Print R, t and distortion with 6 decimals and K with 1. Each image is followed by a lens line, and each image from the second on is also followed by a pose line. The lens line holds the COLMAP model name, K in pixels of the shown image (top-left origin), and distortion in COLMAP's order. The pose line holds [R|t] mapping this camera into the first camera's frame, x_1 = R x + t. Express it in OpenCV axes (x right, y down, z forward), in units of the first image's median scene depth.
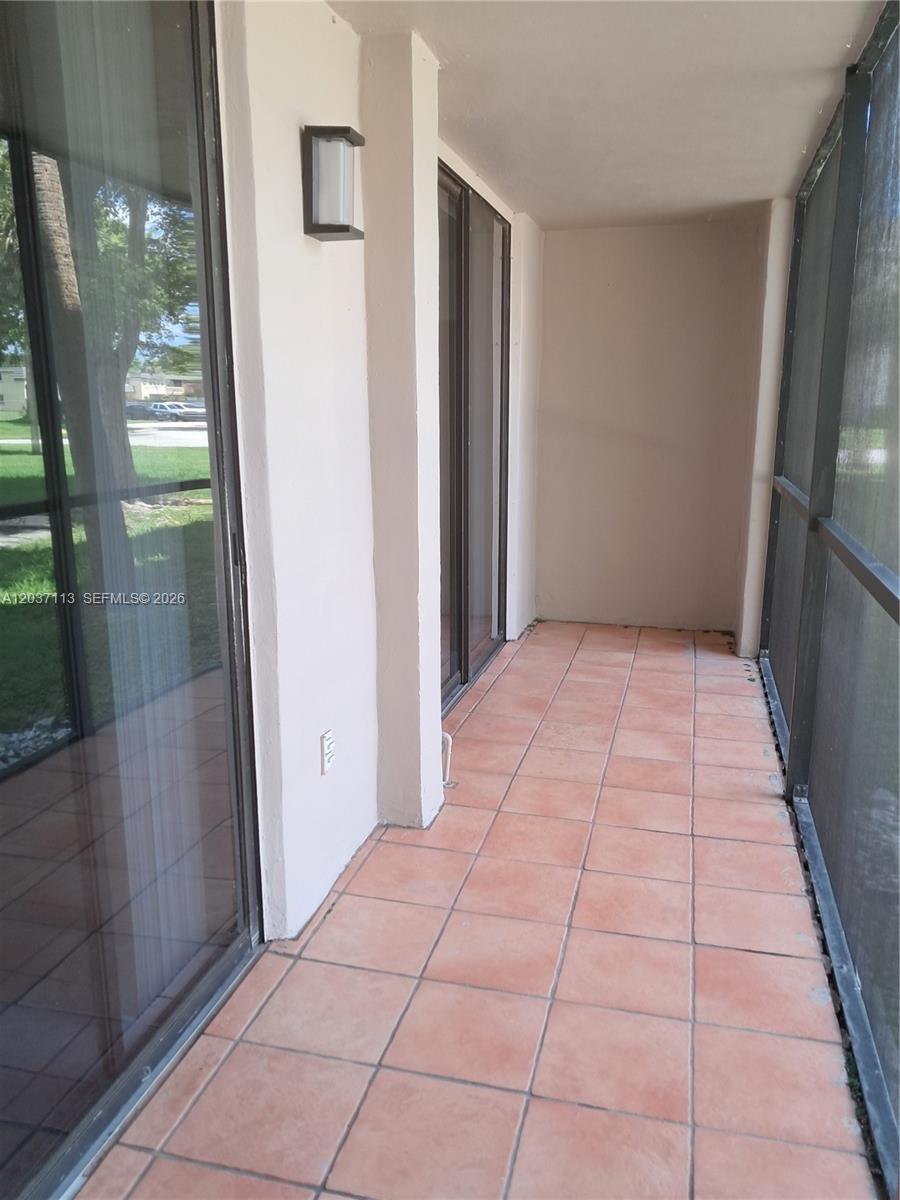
lens RADIAL K [[934.6, 0, 450.4], [0, 934.6, 601.5], [0, 0, 1]] dist [0.024692, -0.018812]
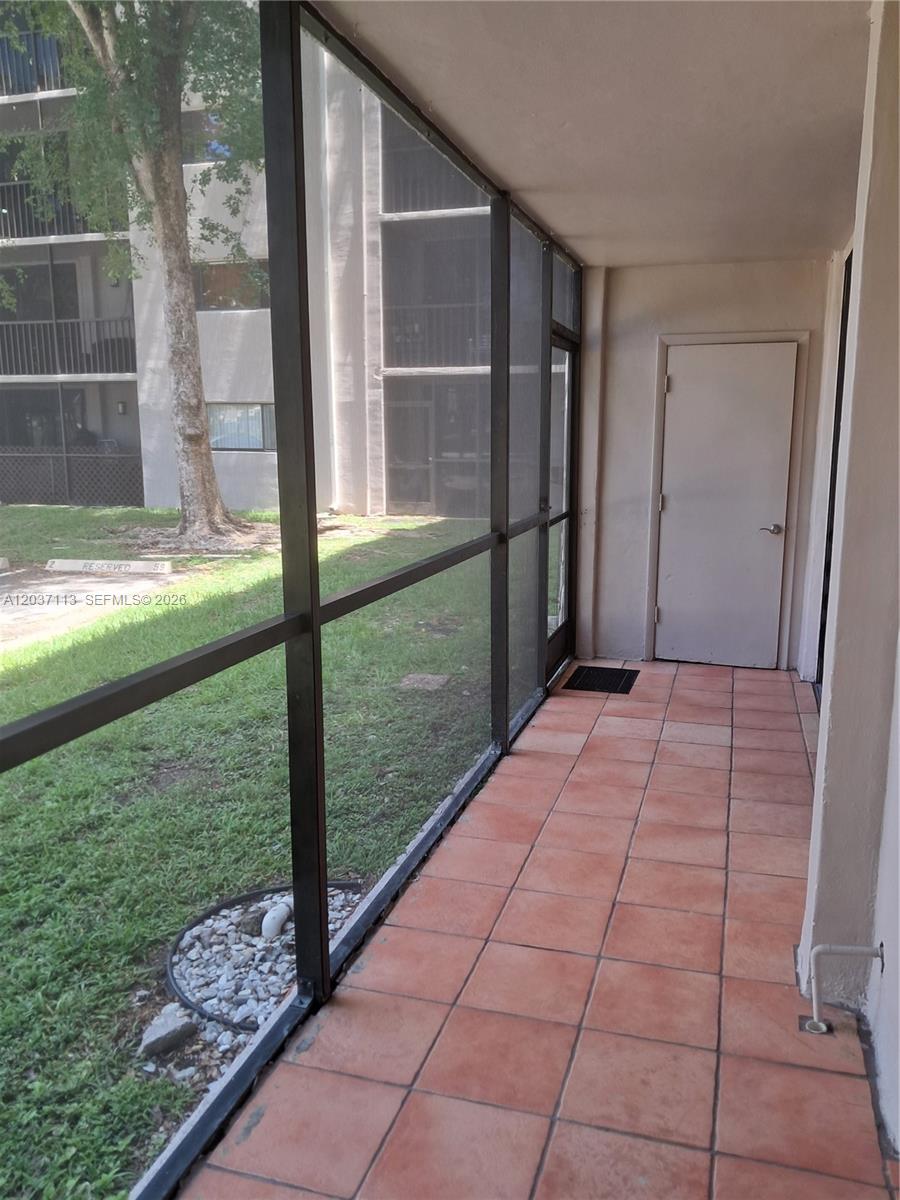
lens RADIAL K [[934.6, 0, 452.6], [0, 934.6, 601.4], [0, 0, 1]] dist [0.024692, -0.018812]
pose [[-0.998752, -0.012296, 0.048403, 0.283997], [0.007491, 0.921365, 0.388625, -0.434311], [-0.049375, 0.388503, -0.920124, 1.904879]]
